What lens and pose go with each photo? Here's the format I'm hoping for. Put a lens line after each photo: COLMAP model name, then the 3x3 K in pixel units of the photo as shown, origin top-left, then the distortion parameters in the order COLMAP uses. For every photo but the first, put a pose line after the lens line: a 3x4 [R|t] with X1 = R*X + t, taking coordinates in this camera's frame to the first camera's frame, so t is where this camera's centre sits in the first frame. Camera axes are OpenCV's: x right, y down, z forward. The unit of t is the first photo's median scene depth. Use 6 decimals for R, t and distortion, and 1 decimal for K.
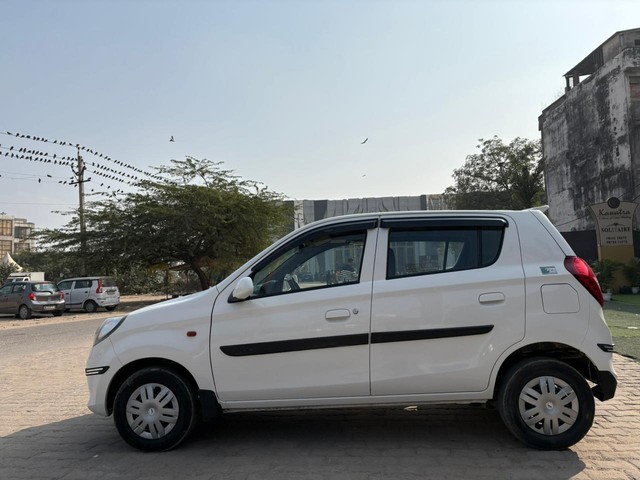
lens RADIAL K [[490.2, 0, 320.5], [0, 490.2, 237.8], [0, 0, 1]] dist [0.027031, -0.019000]
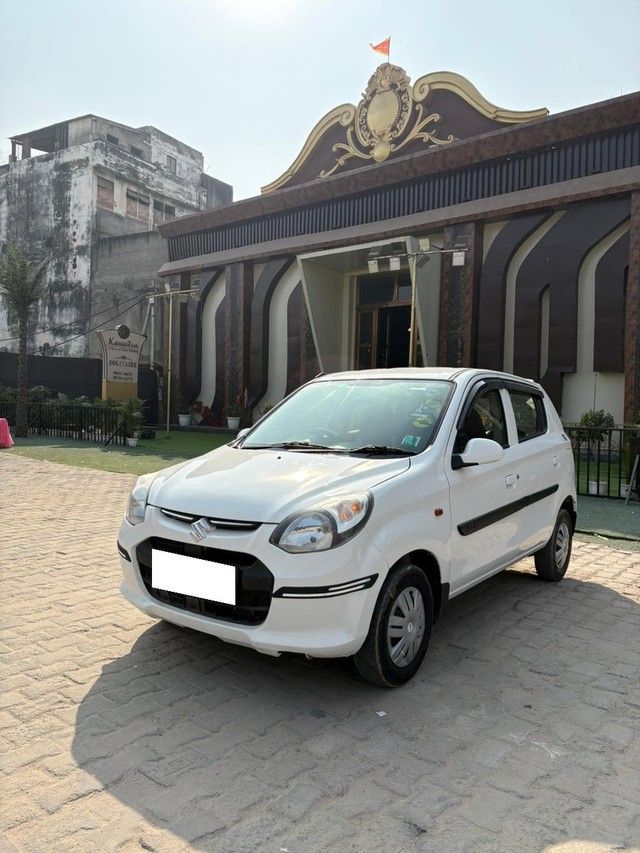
lens RADIAL K [[653.4, 0, 314.4], [0, 653.4, 434.9], [0, 0, 1]] dist [0.027031, -0.019000]
pose [[0.519396, 0.023657, 0.854206, -0.112886], [-0.124872, 0.990988, 0.048483, 0.005213], [-0.845361, -0.131848, 0.517669, 0.062492]]
